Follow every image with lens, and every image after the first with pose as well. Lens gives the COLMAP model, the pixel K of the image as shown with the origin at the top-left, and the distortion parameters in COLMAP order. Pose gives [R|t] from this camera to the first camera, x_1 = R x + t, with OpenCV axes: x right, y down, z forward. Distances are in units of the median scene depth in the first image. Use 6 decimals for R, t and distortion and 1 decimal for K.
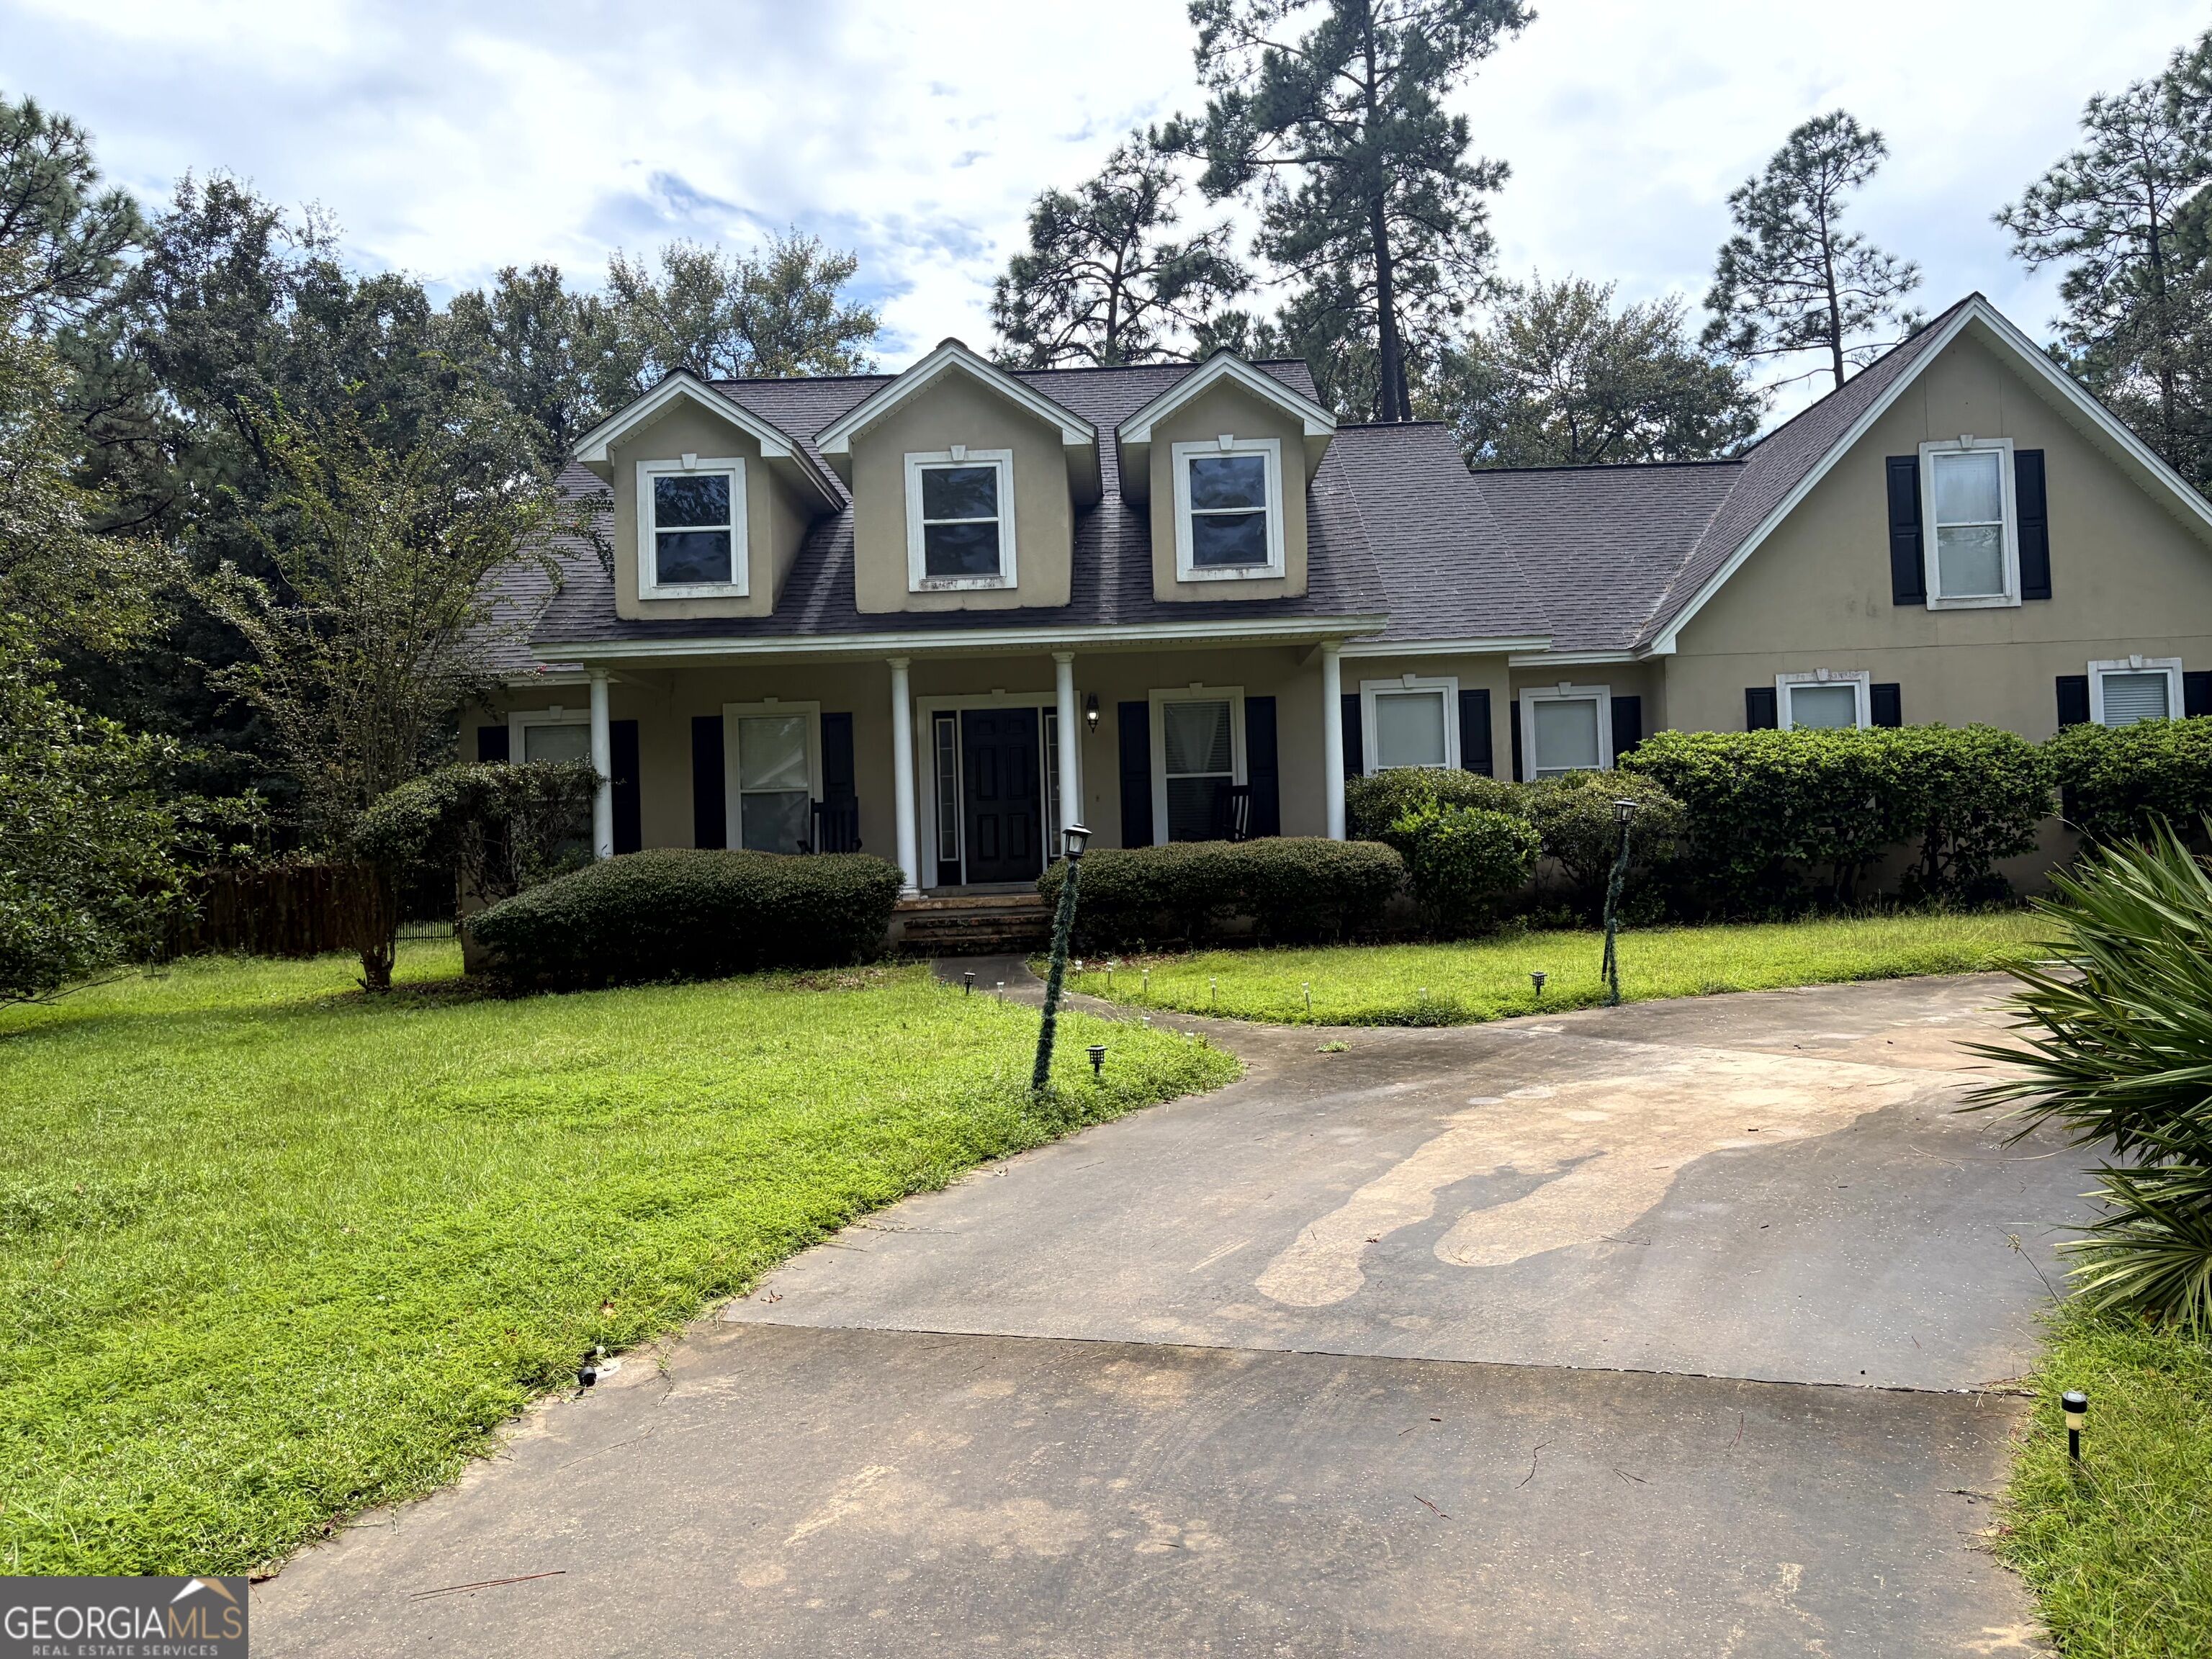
lens RADIAL K [[1656.0, 0, 1107.3], [0, 1656.0, 830.4], [0, 0, 1]] dist [0.030735, -0.011669]
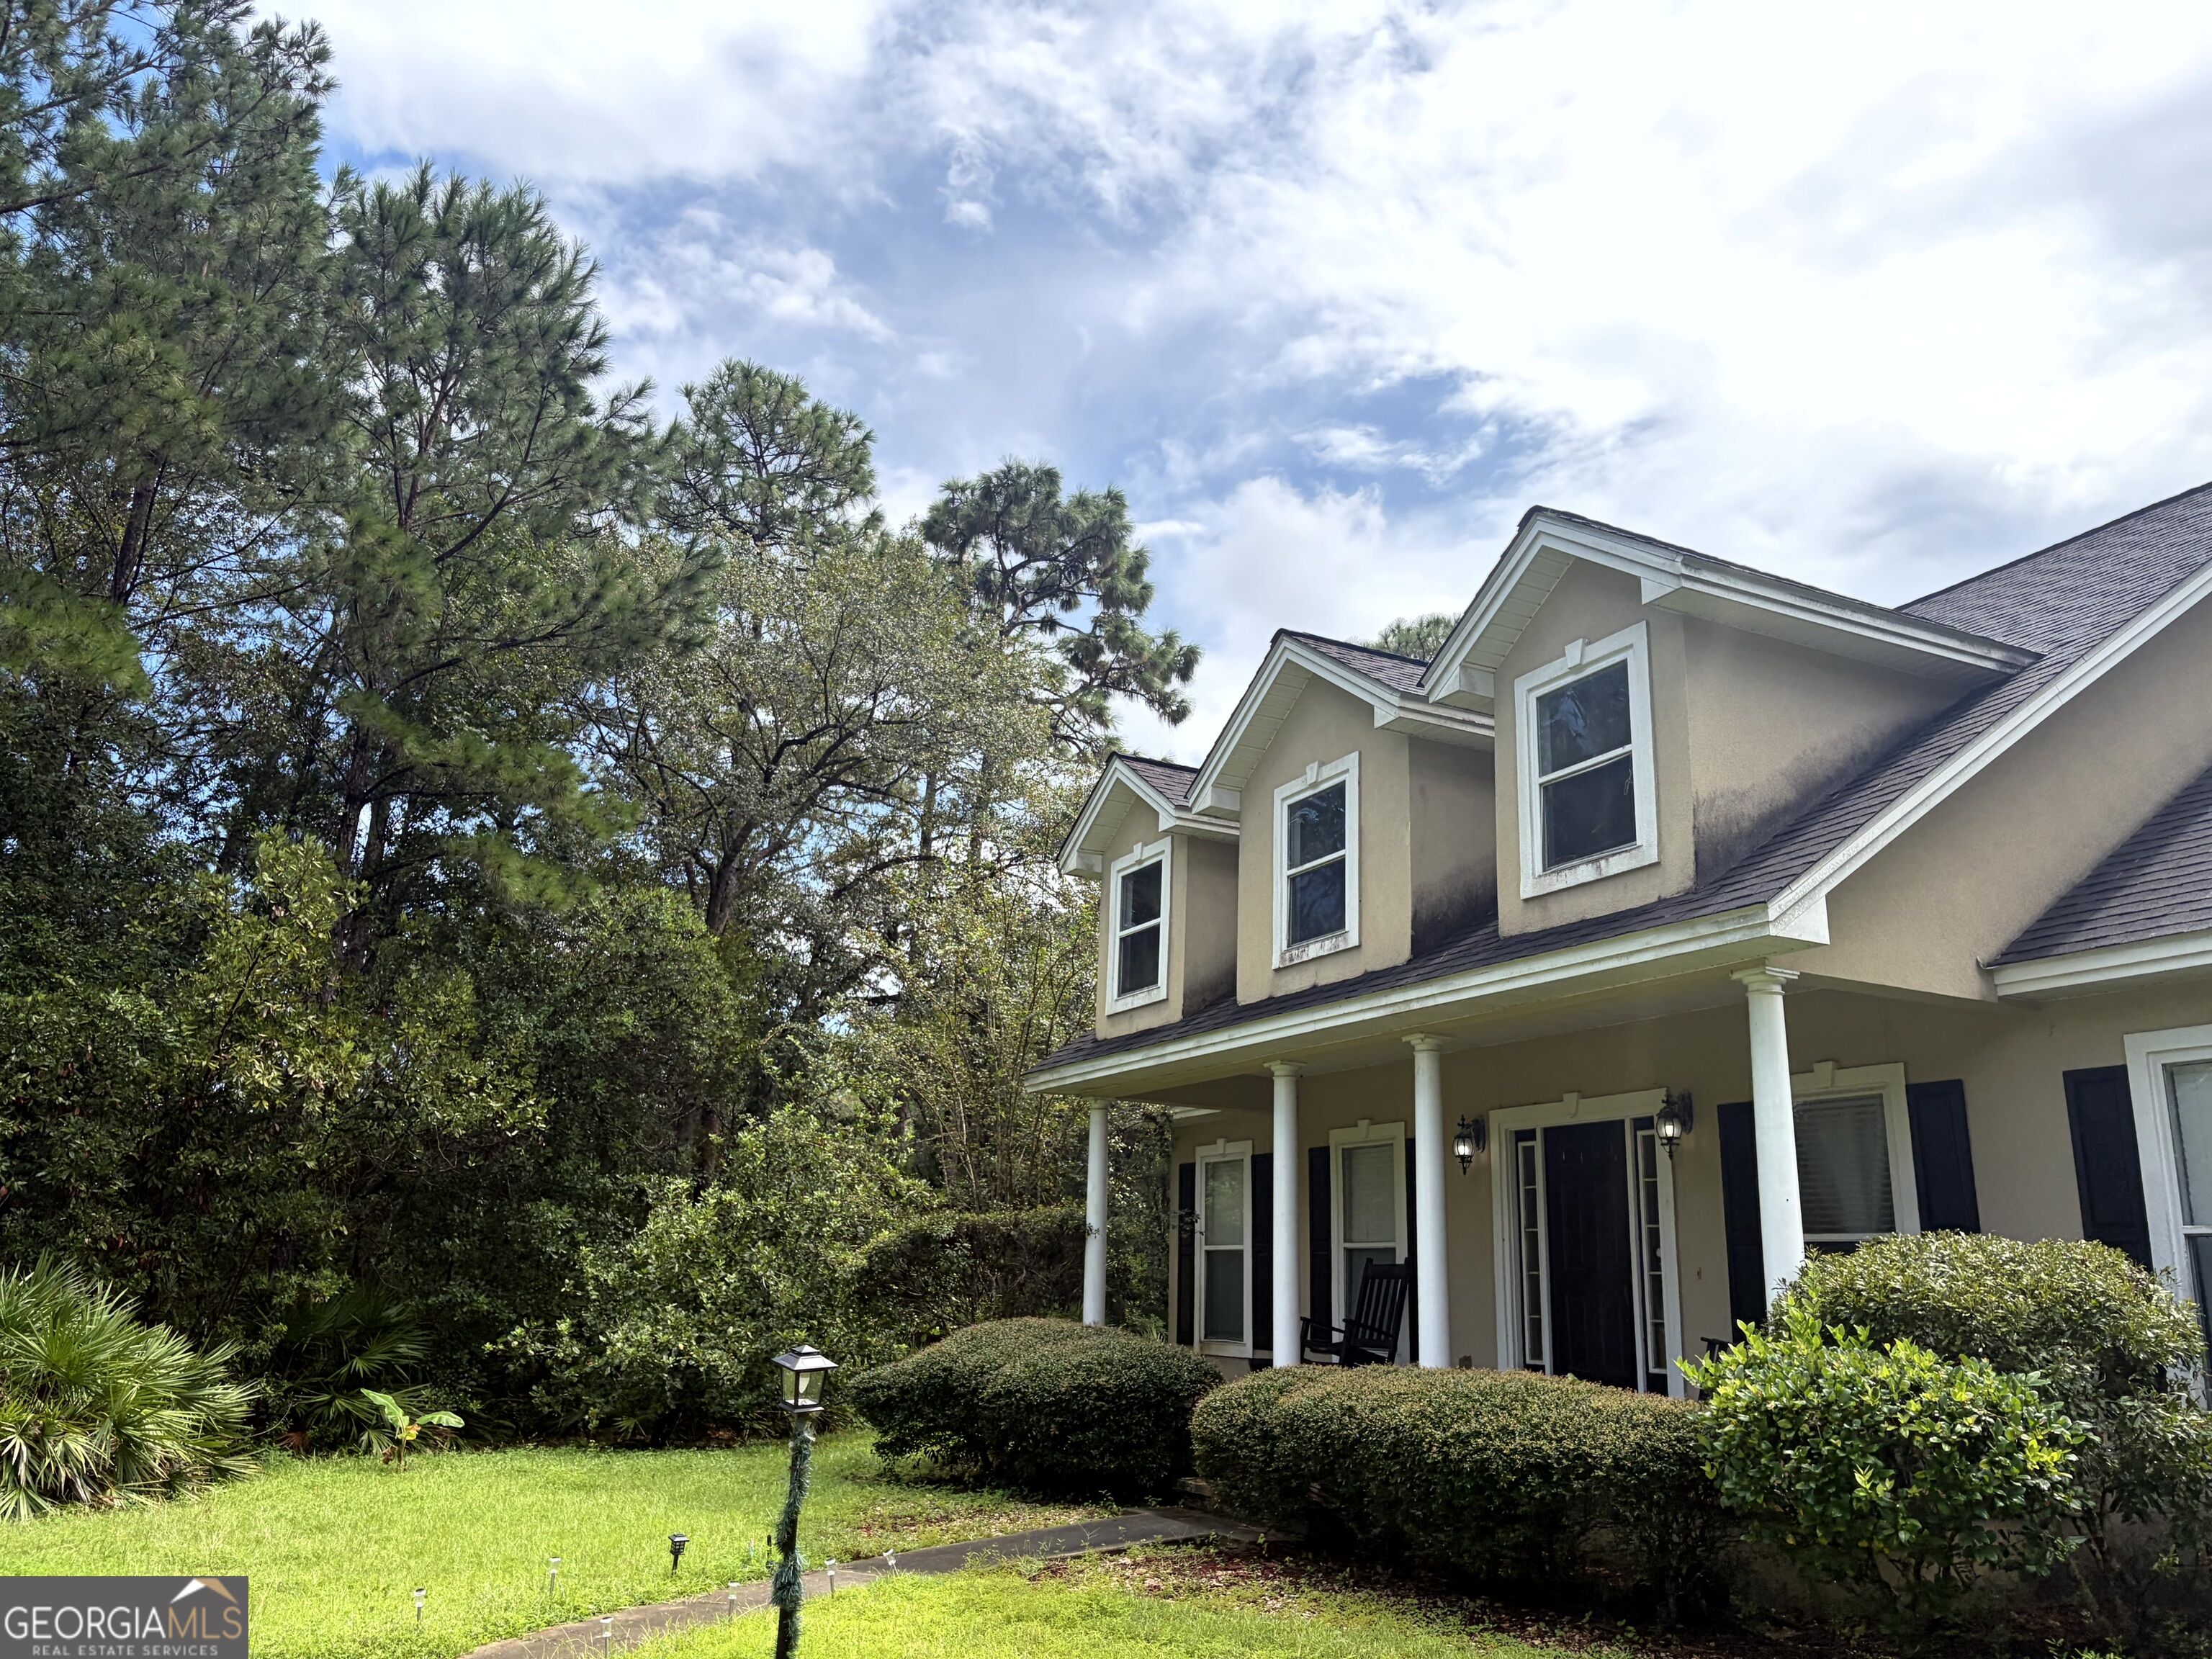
lens RADIAL K [[1656.0, 0, 1110.2], [0, 1656.0, 824.5], [0, 0, 1]] dist [0.030735, -0.011669]
pose [[0.457575, -0.193016, -0.867969, 0.494027], [-0.030939, 0.972108, -0.232484, -0.034367], [0.888632, 0.133233, 0.438841, 0.605860]]
